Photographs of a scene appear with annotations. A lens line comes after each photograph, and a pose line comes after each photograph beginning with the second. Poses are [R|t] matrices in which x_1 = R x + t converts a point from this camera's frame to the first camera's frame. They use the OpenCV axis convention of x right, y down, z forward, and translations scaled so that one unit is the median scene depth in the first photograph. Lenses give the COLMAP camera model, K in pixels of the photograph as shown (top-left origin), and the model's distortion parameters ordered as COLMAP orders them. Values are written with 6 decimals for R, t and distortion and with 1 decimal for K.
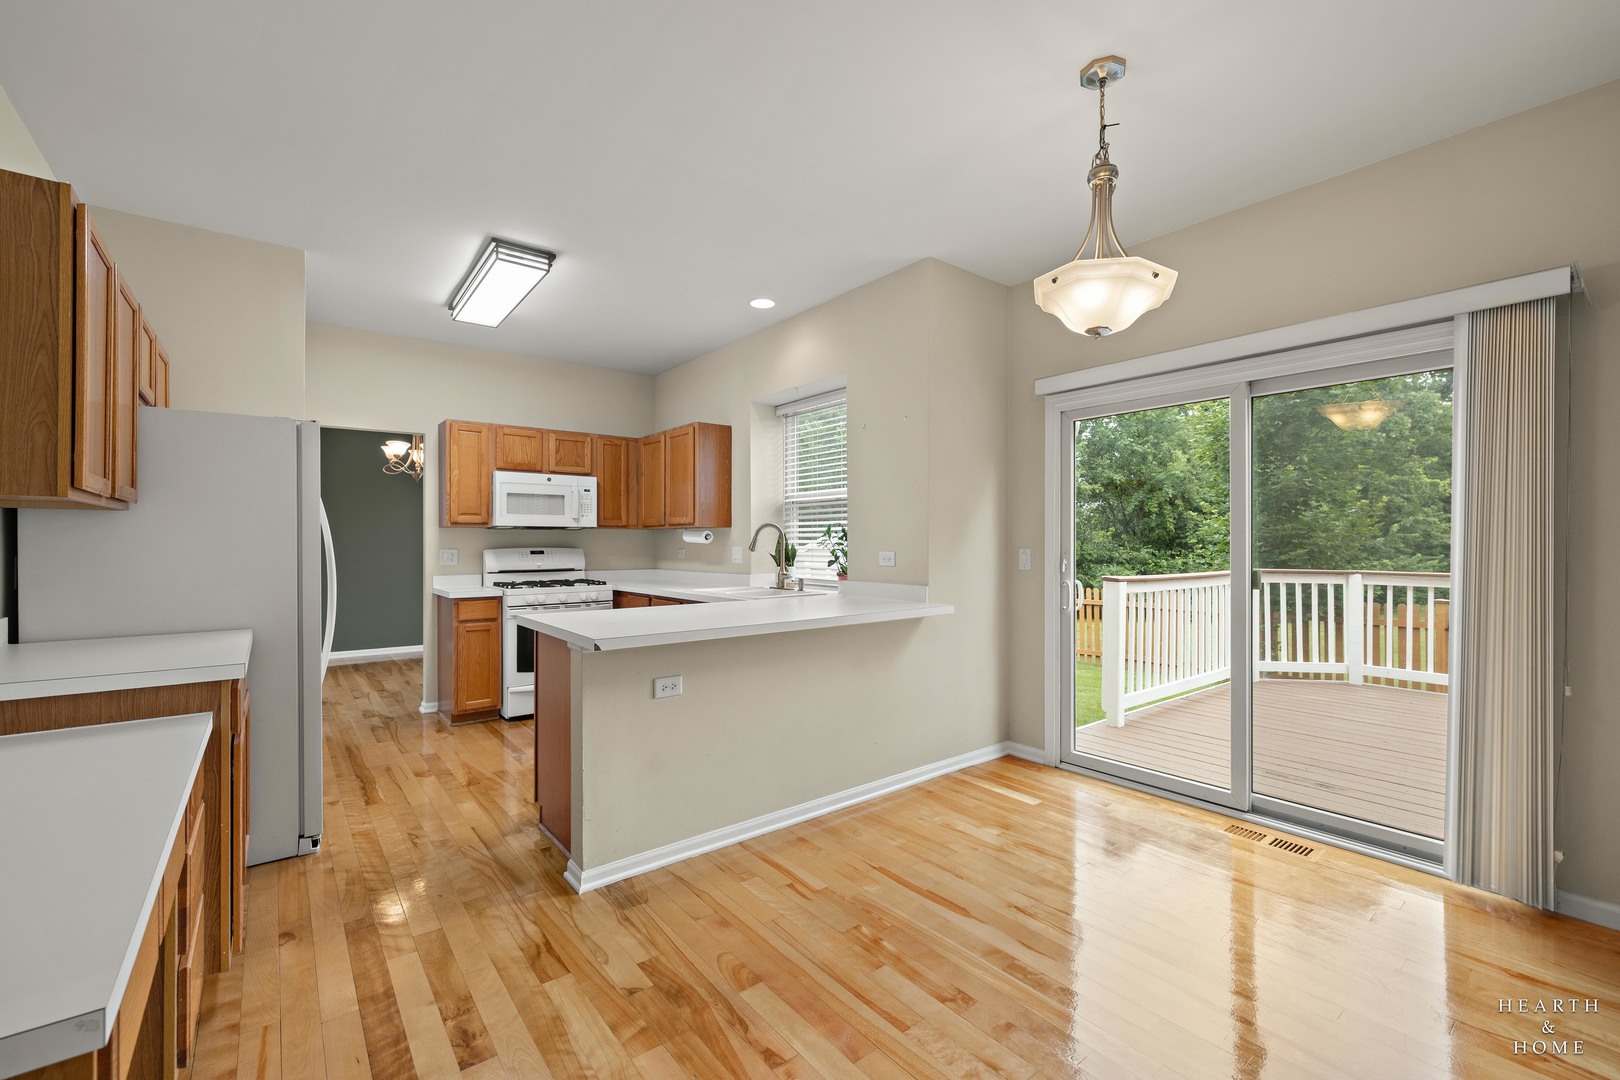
lens RADIAL K [[677.5, 0, 810.0], [0, 677.5, 540.0], [0, 0, 1]] dist [-0.000711, -0.000143]
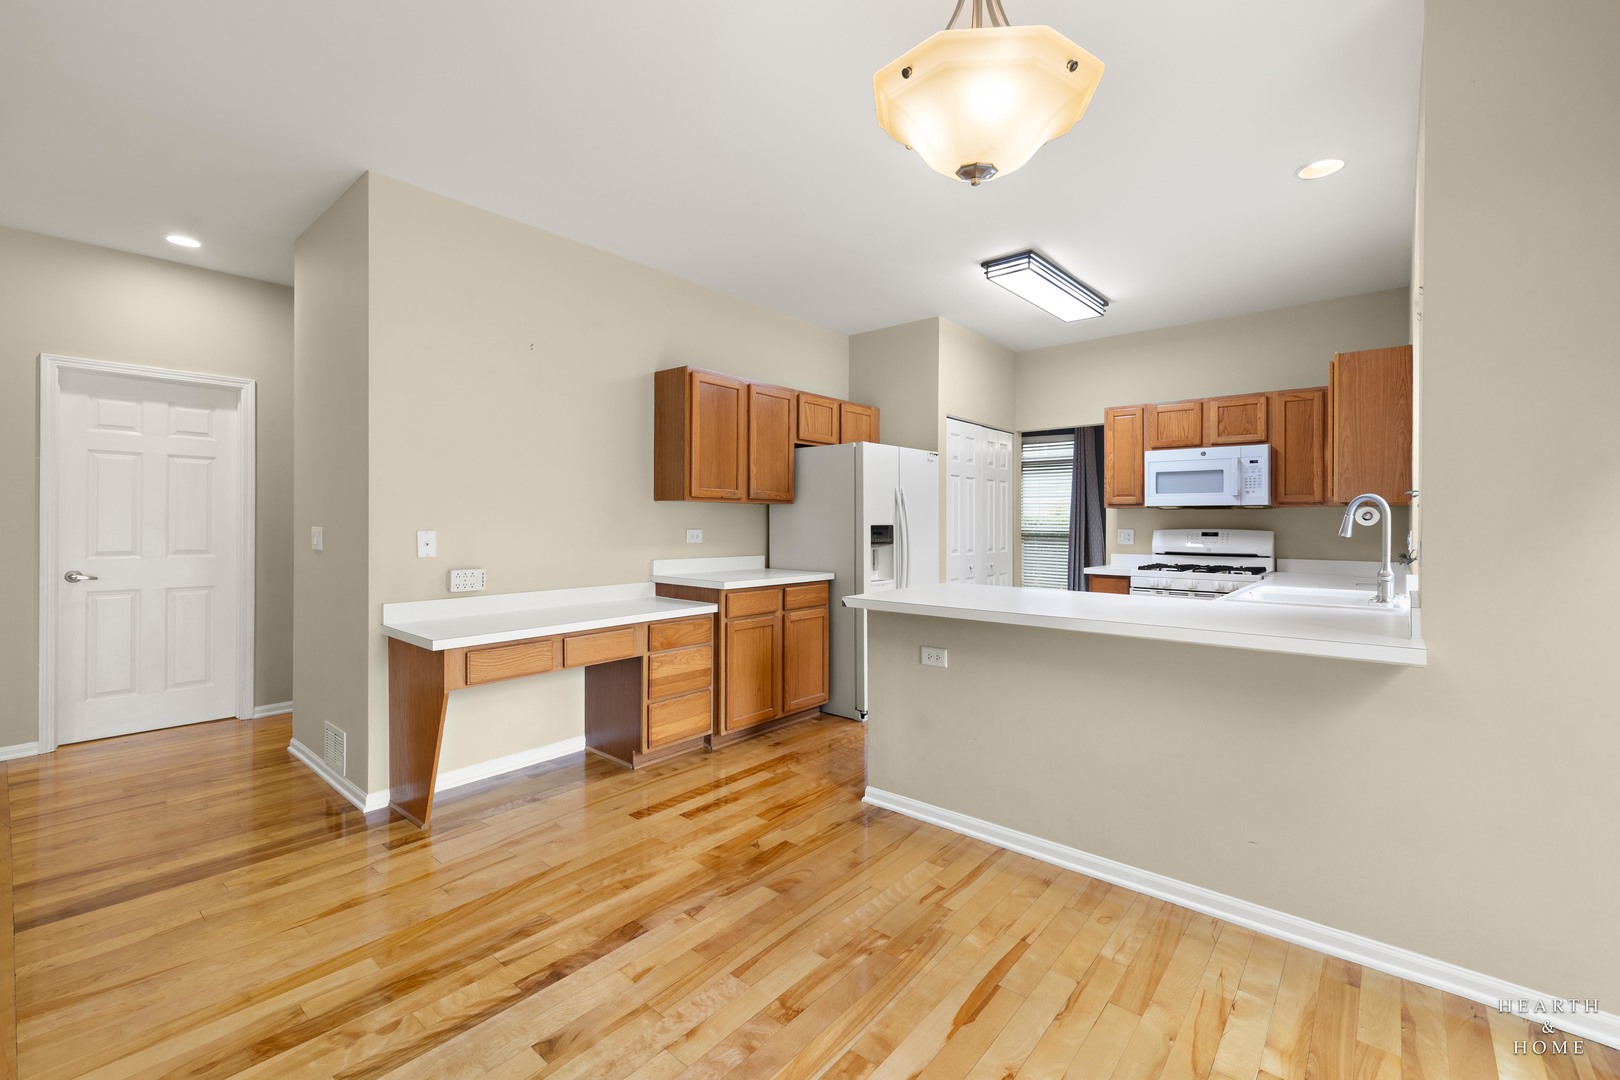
lens RADIAL K [[688.2, 0, 810.6], [0, 688.2, 520.7], [0, 0, 1]] dist [-0.001532, 0.000105]
pose [[0.190335, -0.000620, -0.981719, 0.463998], [-0.001787, 0.999998, -0.000978, 0.002432], [0.981718, 0.001941, 0.190334, 0.343897]]
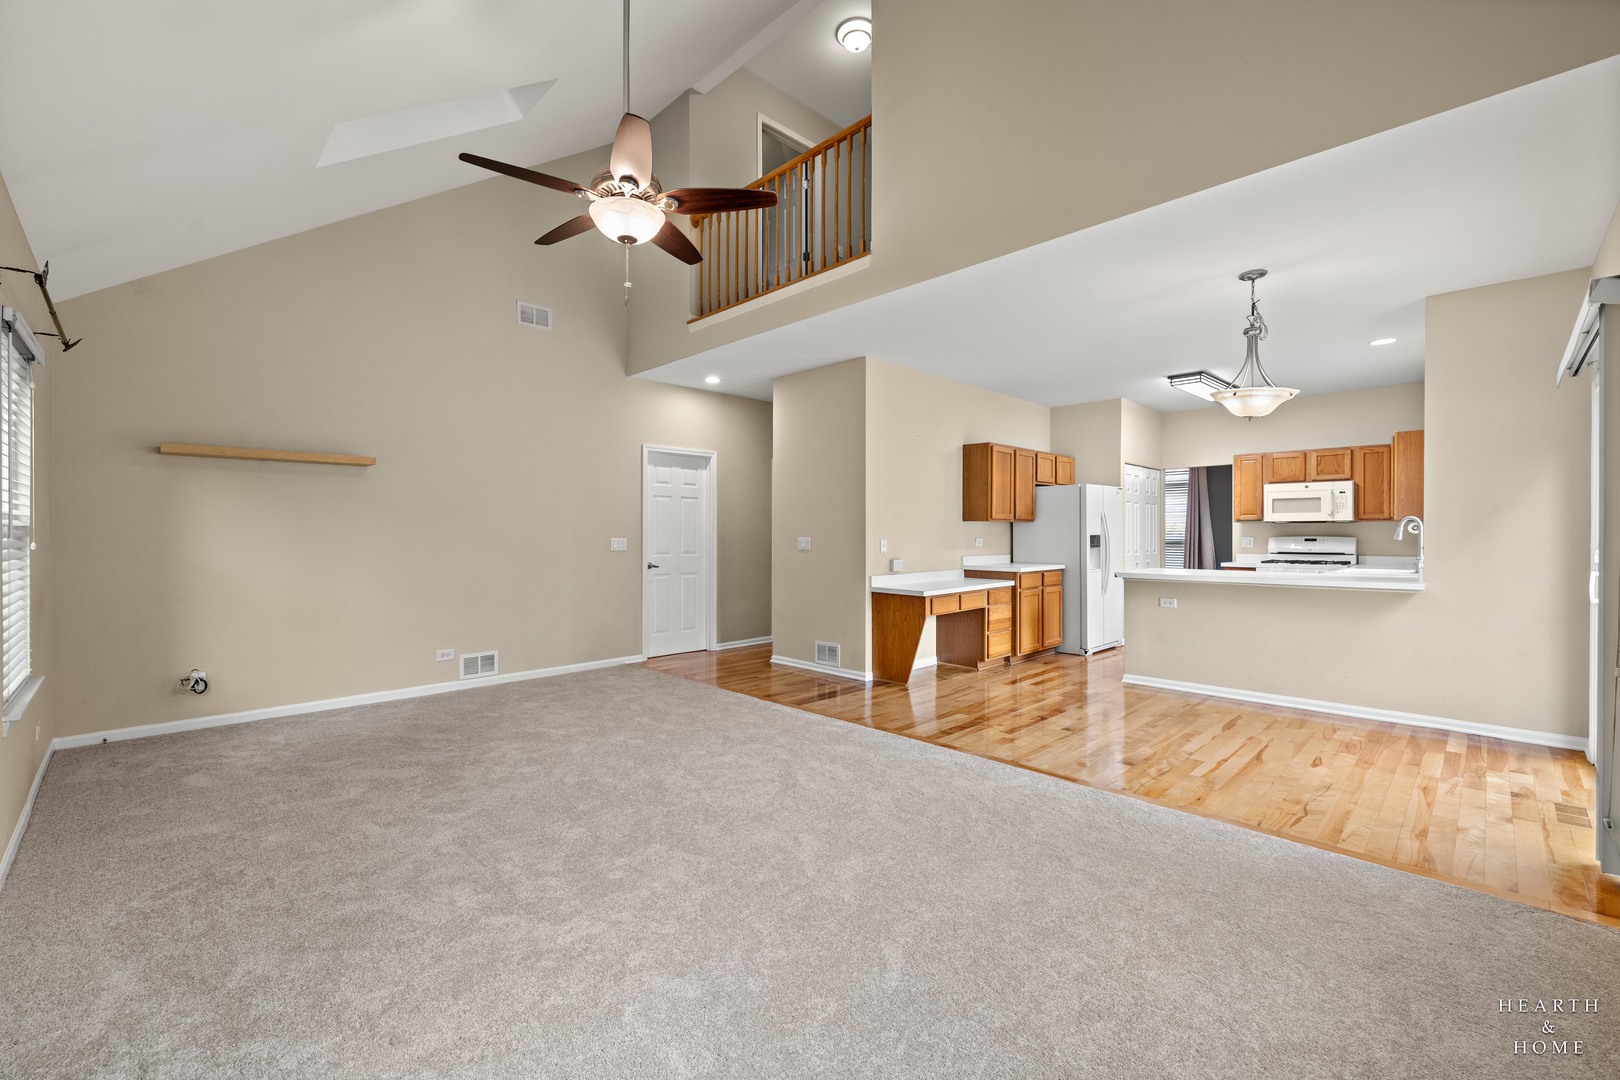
lens RADIAL K [[682.5, 0, 803.6], [0, 682.5, 535.9], [0, 0, 1]] dist [0.000574, 0.000032]
pose [[0.103212, 0.003926, -0.994652, 0.988625], [0.004005, 0.999982, 0.004363, 0.000556], [0.994651, -0.004434, 0.103194, -0.178413]]
